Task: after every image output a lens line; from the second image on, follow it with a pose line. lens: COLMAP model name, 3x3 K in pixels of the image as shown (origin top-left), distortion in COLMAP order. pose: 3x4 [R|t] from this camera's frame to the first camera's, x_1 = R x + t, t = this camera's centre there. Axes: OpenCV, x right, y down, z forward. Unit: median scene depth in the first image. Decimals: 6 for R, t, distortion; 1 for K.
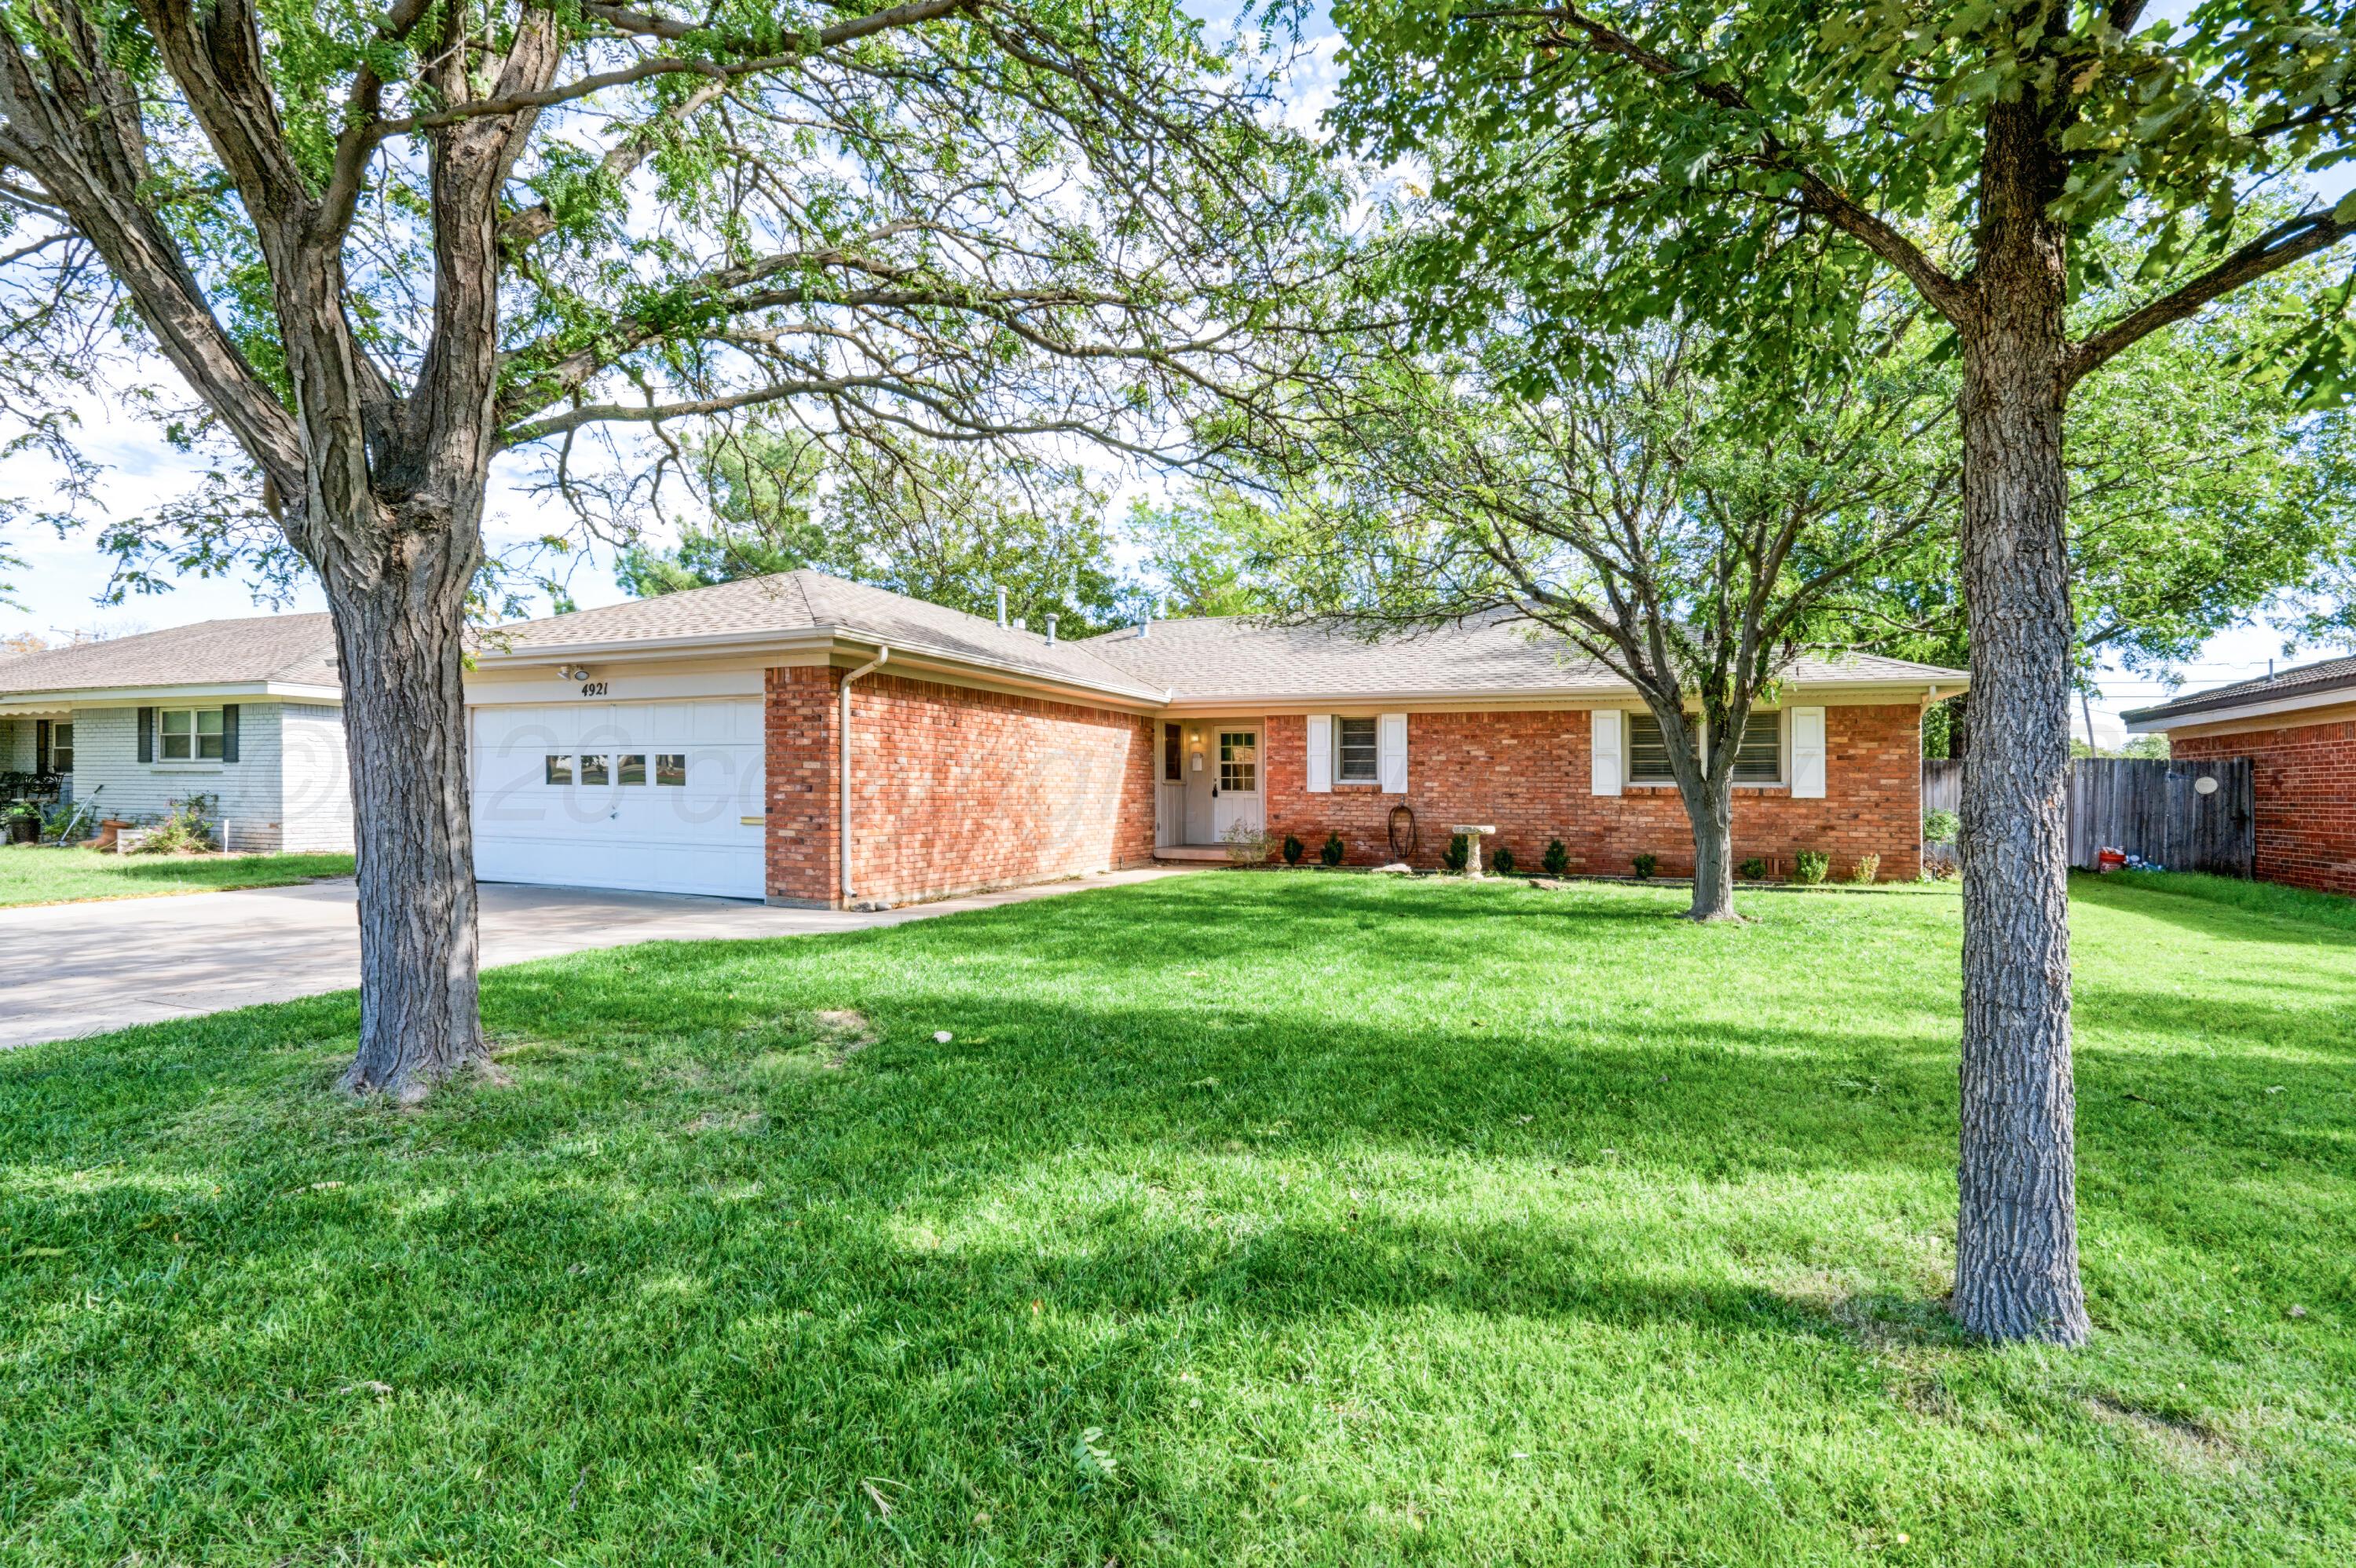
lens RADIAL K [[1062.9, 0, 1171.9], [0, 1062.9, 764.8], [0, 0, 1]] dist [-0.003522, 0.000226]
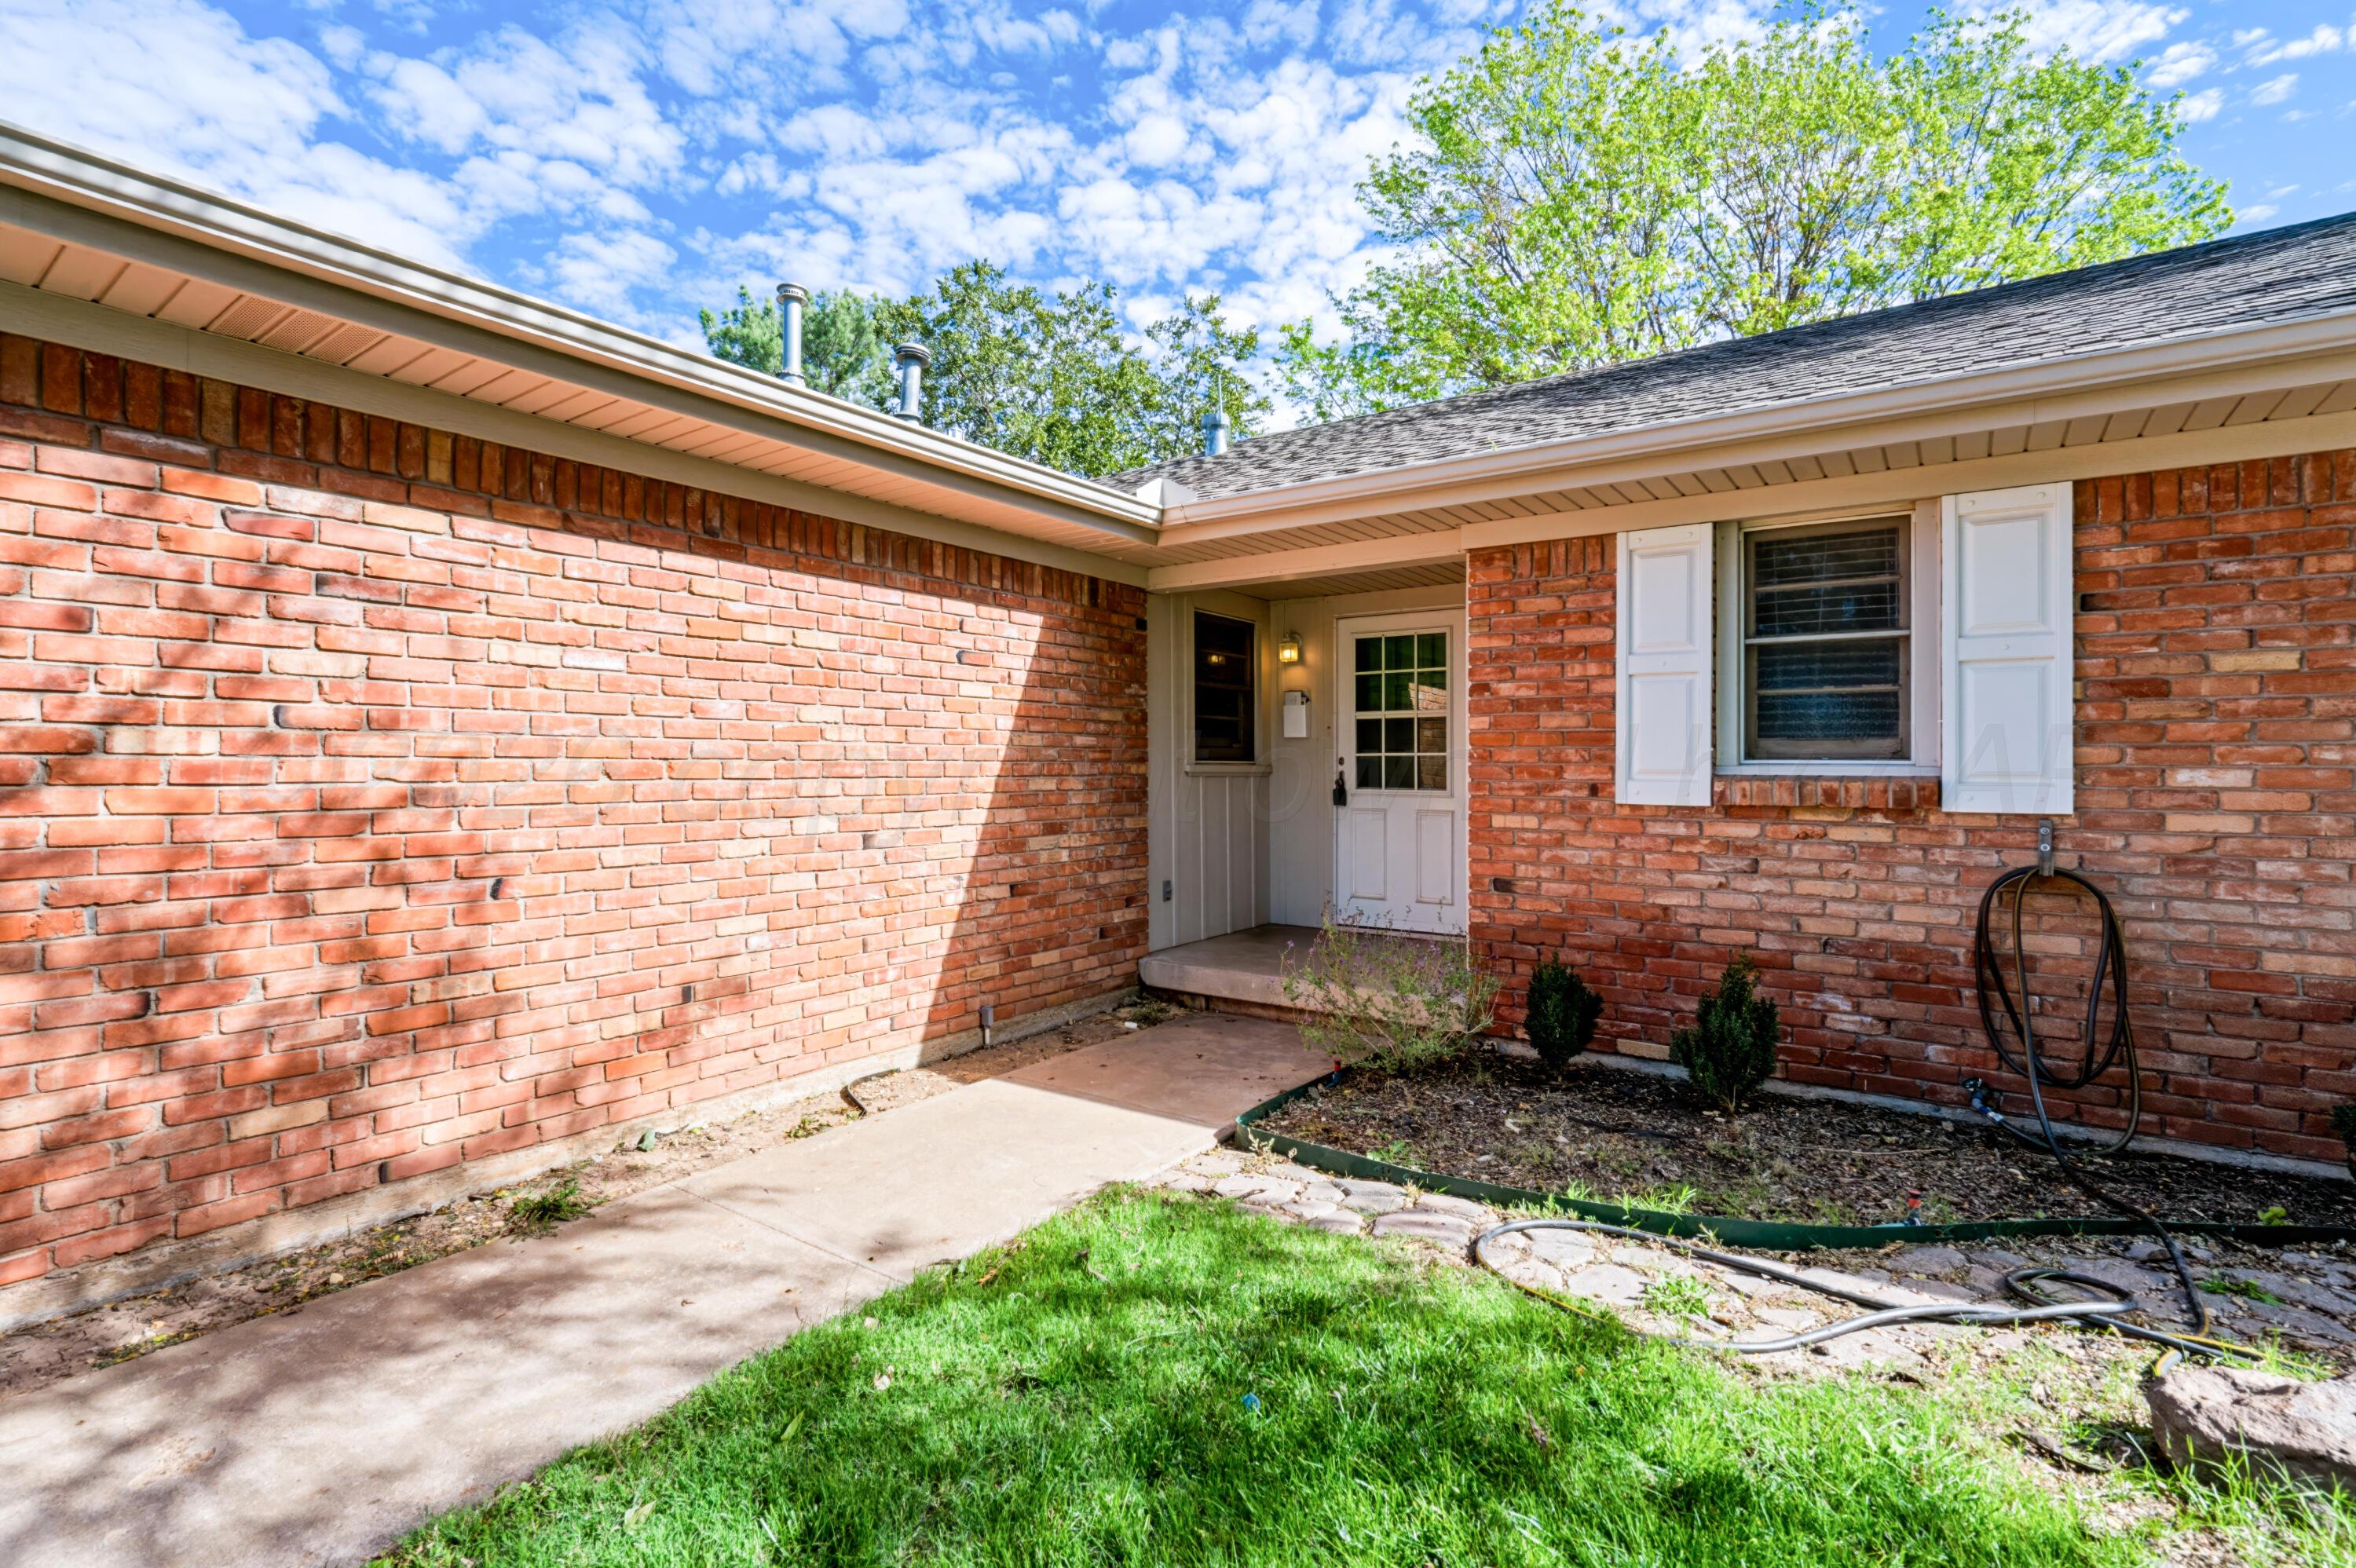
lens RADIAL K [[1062.9, 0, 1171.9], [0, 1062.9, 764.8], [0, 0, 1]] dist [-0.003522, 0.000226]
pose [[0.976254, -0.001602, -0.216625, 0.072556], [0.005712, 0.999815, 0.018348, 0.009388], [0.216555, -0.019149, 0.976082, 0.695141]]
